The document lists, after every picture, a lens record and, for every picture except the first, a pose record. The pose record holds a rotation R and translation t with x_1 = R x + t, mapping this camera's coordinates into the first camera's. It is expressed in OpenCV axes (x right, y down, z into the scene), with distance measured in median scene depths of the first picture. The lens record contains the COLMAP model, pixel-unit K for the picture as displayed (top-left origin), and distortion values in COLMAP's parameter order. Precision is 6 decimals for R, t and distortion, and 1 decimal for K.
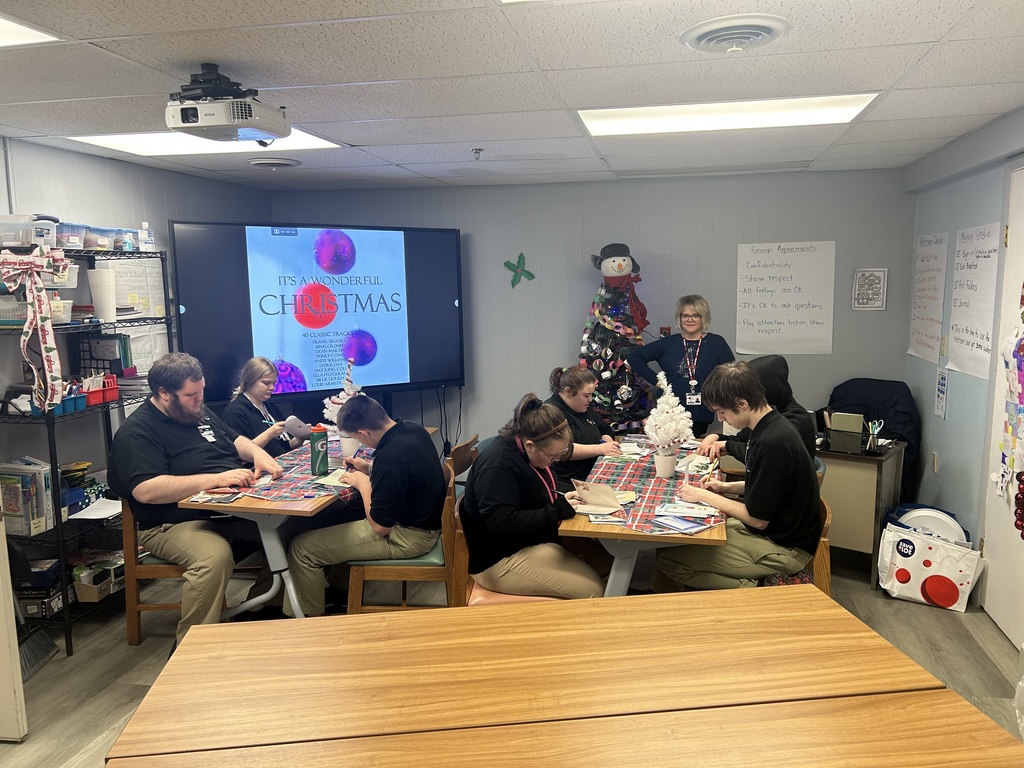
lens RADIAL K [[786.4, 0, 512.0], [0, 786.4, 384.0], [0, 0, 1]] dist [0.051086, -0.013629]
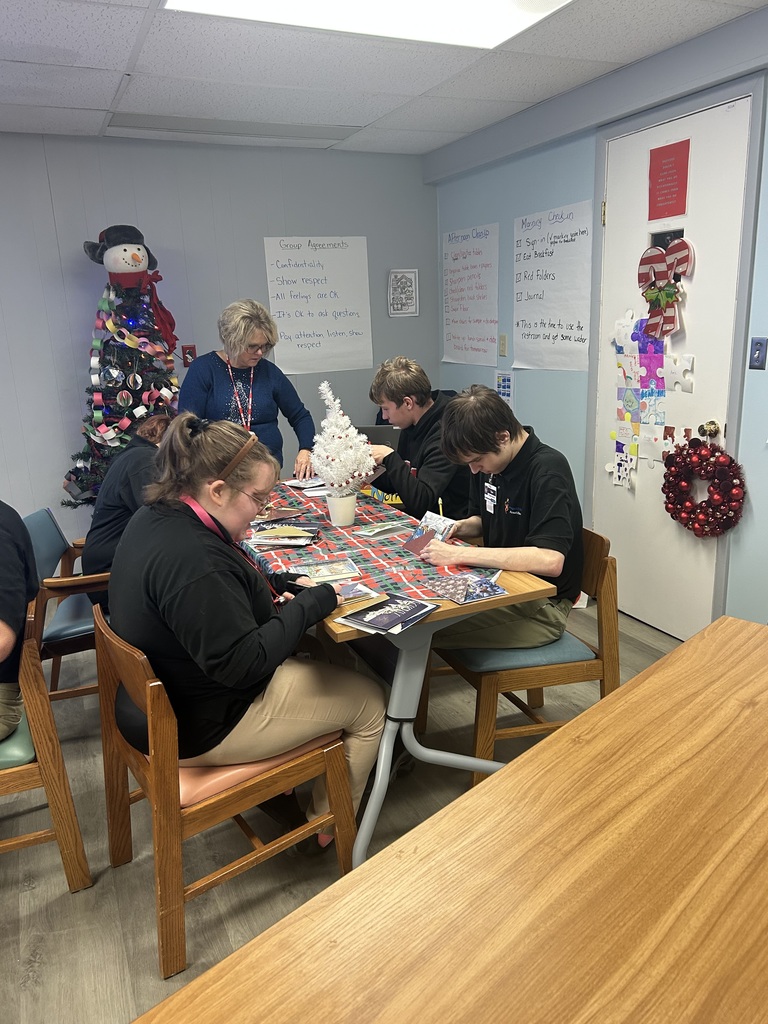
lens RADIAL K [[786.4, 0, 384.0], [0, 786.4, 512.0], [0, 0, 1]] dist [0.051086, -0.013629]
pose [[0.796605, -0.163899, 0.581857, -0.141291], [0.108674, 0.985689, 0.128870, 0.010383], [-0.594652, -0.039425, 0.803016, 0.275368]]
